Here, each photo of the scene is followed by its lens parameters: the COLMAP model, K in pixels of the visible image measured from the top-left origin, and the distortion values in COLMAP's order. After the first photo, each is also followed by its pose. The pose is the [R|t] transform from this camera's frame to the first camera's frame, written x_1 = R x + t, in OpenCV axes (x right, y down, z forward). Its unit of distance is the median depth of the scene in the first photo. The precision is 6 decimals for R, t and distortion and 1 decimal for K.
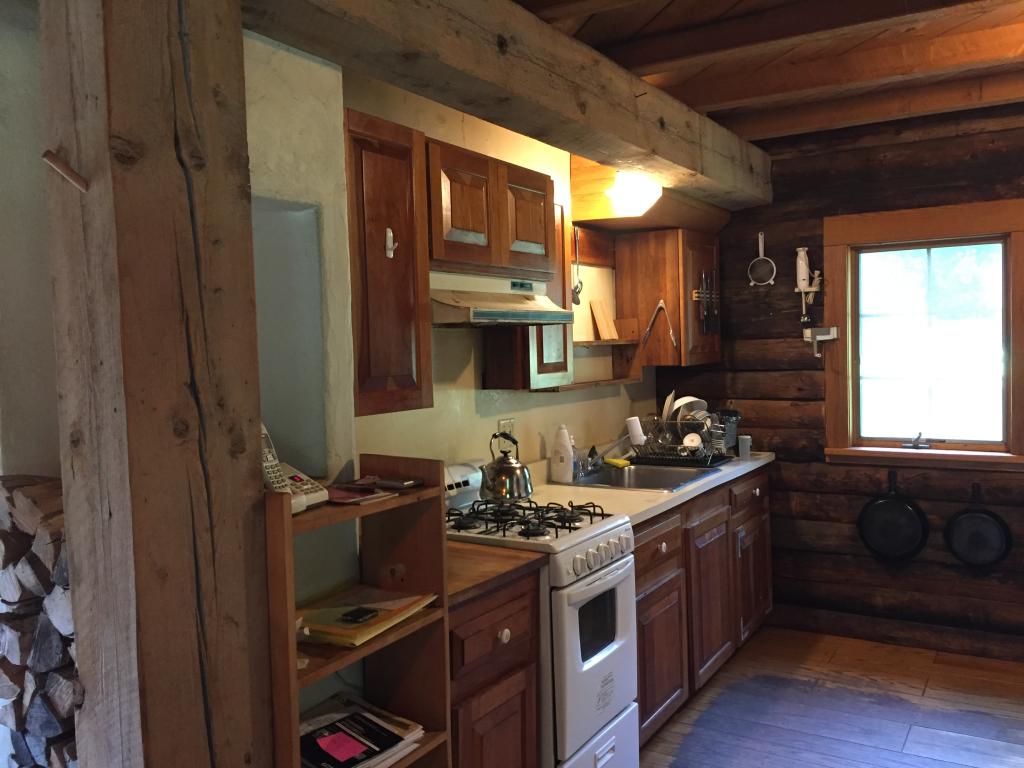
lens RADIAL K [[877.9, 0, 512.0], [0, 877.9, 384.0], [0, 0, 1]] dist [0.076274, -0.105750]
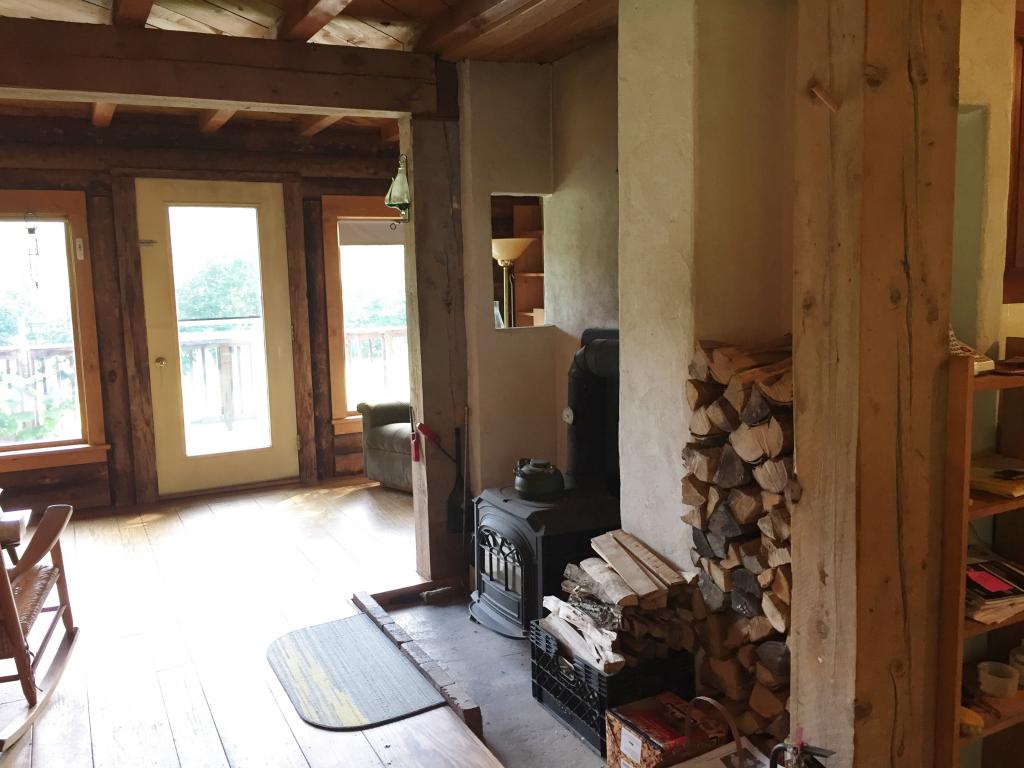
lens RADIAL K [[877.9, 0, 512.0], [0, 877.9, 384.0], [0, 0, 1]] dist [0.076274, -0.105750]
pose [[0.853071, 0.072072, -0.516793, -0.156091], [-0.023208, 0.994676, 0.100408, 0.052931], [0.521278, -0.073661, 0.850202, -0.331731]]
